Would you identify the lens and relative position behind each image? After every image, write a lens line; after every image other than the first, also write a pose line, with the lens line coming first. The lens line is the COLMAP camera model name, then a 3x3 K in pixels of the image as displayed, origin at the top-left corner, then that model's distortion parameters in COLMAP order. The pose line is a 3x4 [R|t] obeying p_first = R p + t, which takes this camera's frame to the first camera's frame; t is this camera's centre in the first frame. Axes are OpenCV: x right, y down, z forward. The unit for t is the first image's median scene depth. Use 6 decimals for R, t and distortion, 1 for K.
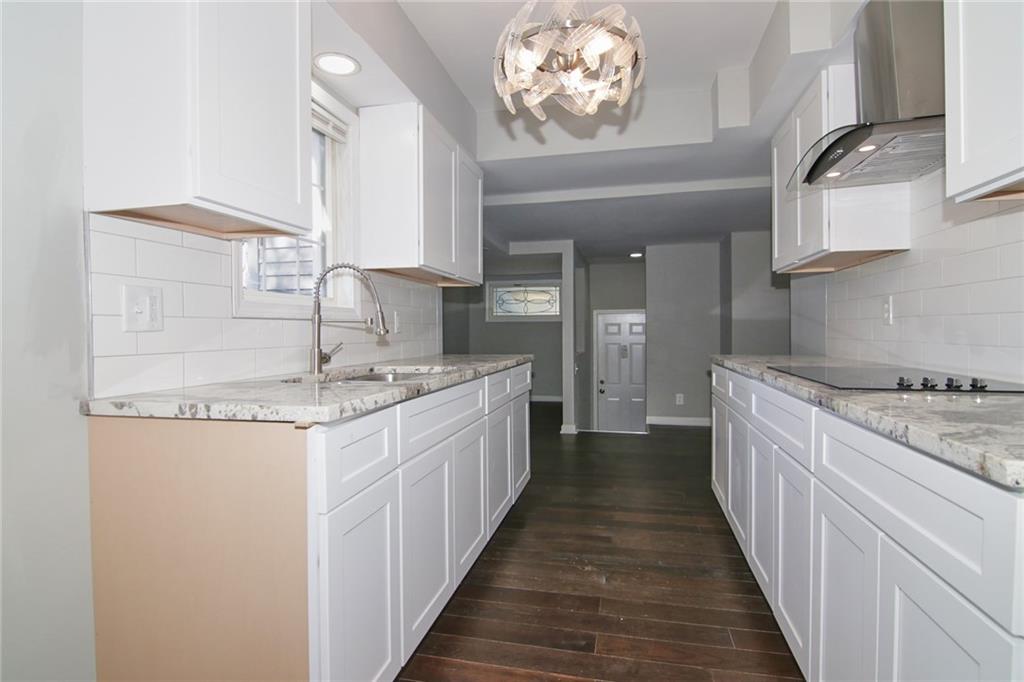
lens RADIAL K [[521.6, 0, 511.5], [0, 521.6, 336.8], [0, 0, 1]] dist [-0.004915, -0.005532]
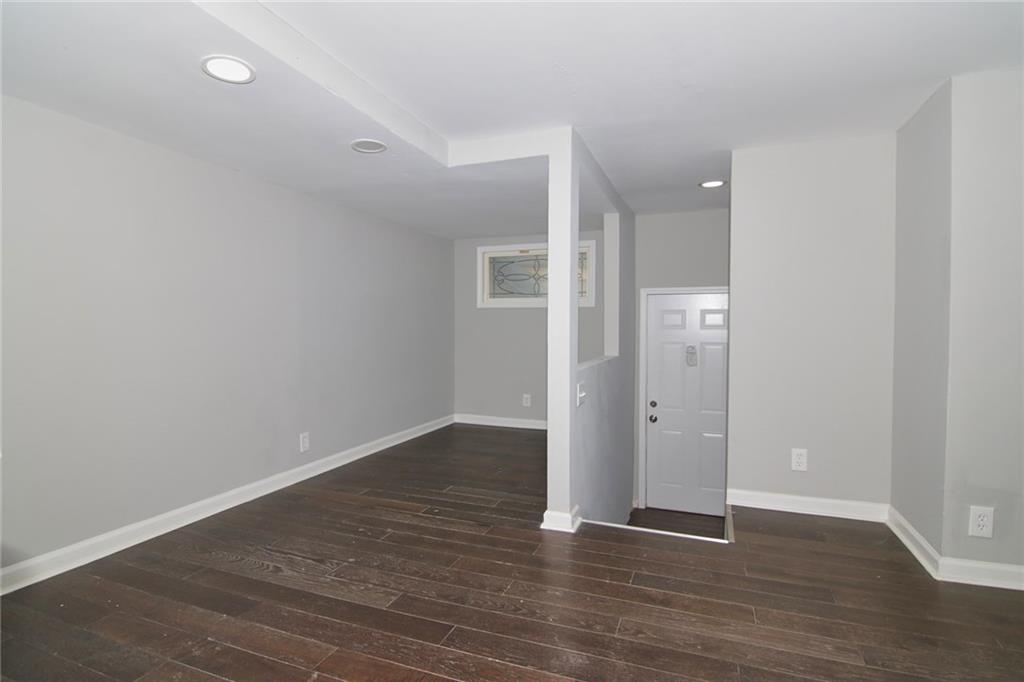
lens RADIAL K [[521.6, 0, 511.0], [0, 521.6, 342.3], [0, 0, 1]] dist [-0.004915, -0.005532]
pose [[0.989886, 0.009805, -0.141528, 0.092901], [-0.006946, 0.999762, 0.020676, 0.001154], [0.141697, -0.019484, 0.989718, 0.362235]]
